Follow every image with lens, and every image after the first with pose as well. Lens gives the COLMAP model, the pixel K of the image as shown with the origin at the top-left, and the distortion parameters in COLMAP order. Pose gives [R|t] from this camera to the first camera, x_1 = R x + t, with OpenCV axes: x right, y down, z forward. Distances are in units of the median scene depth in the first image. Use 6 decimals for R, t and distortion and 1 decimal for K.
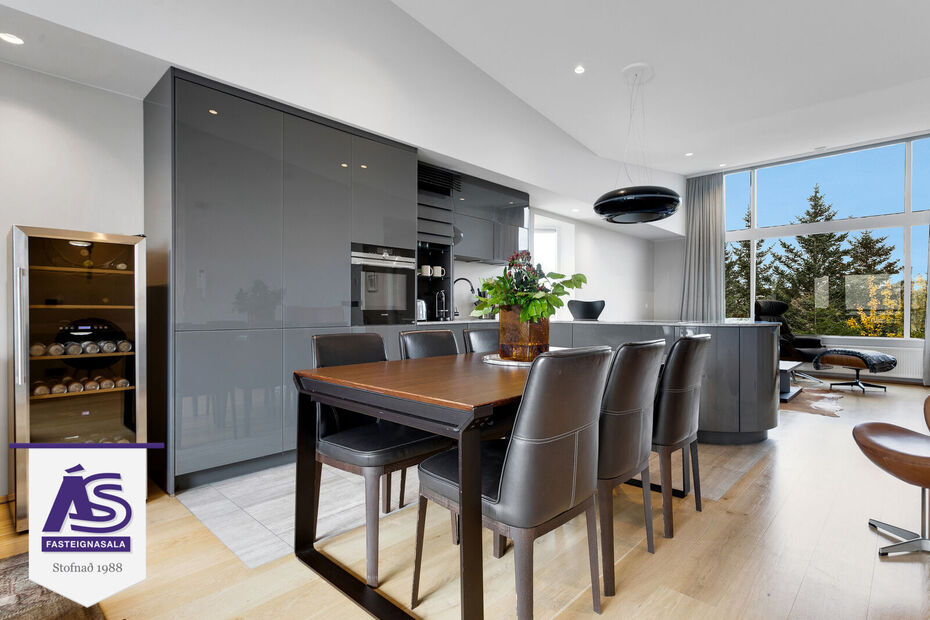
lens RADIAL K [[462.5, 0, 465.0], [0, 462.5, 310.0], [0, 0, 1]] dist [-0.001988, -0.000288]
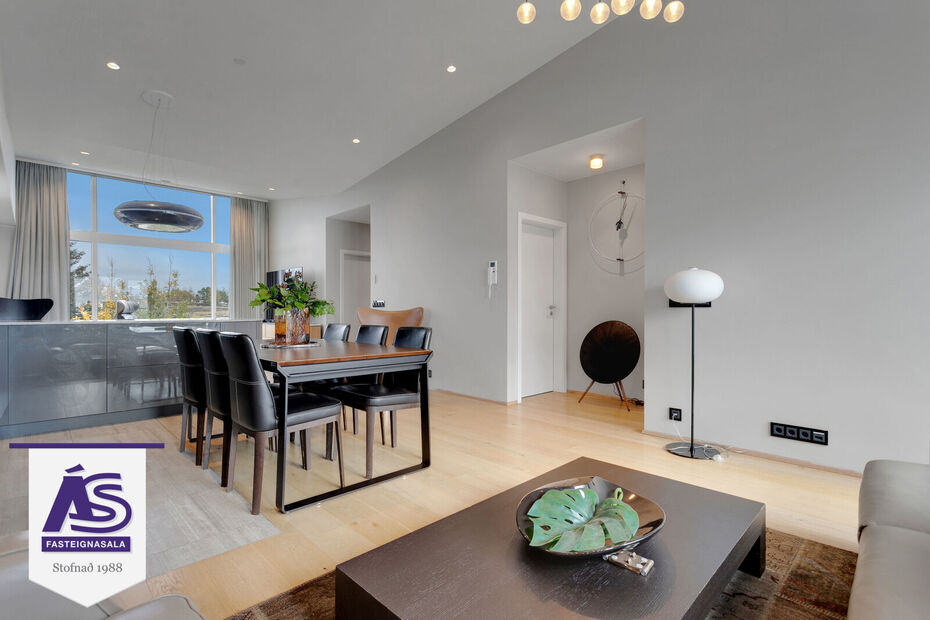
lens RADIAL K [[445.0, 0, 465.1], [0, 445.0, 314.0], [0, 0, 1]] dist [0.000741, 0.000025]
pose [[0.041634, -0.014223, 0.999032, -0.494451], [0.003972, 0.999893, 0.014070, -0.000241], [-0.999125, 0.003383, 0.041686, 0.157393]]
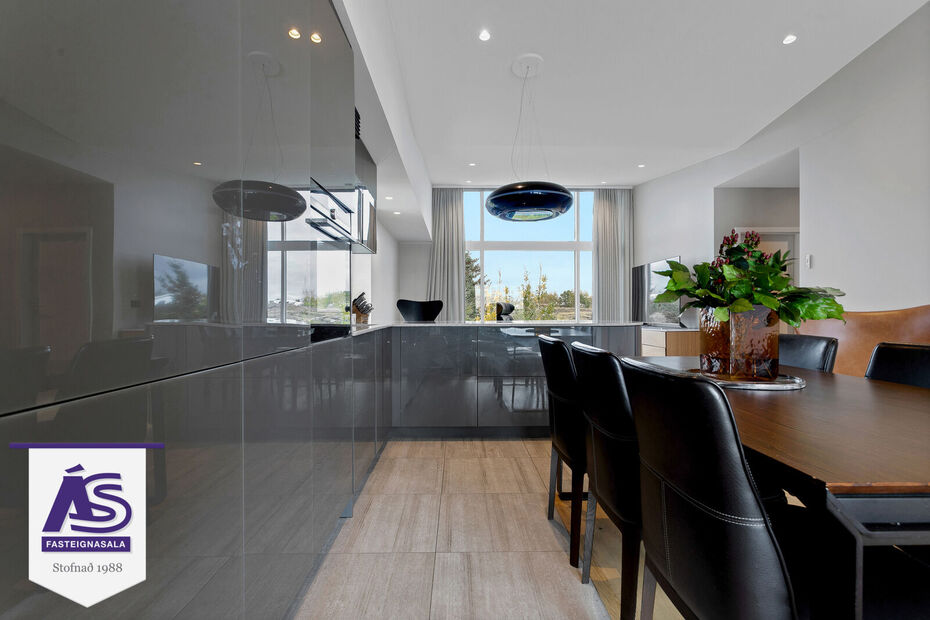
lens RADIAL K [[445.0, 0, 465.1], [0, 445.0, 314.0], [0, 0, 1]] dist [0.000741, 0.000025]
pose [[0.713475, -0.013527, 0.700550, -0.280143], [0.012033, 0.999903, 0.007051, 0.000113], [-0.700577, 0.003399, 0.713569, 0.308026]]
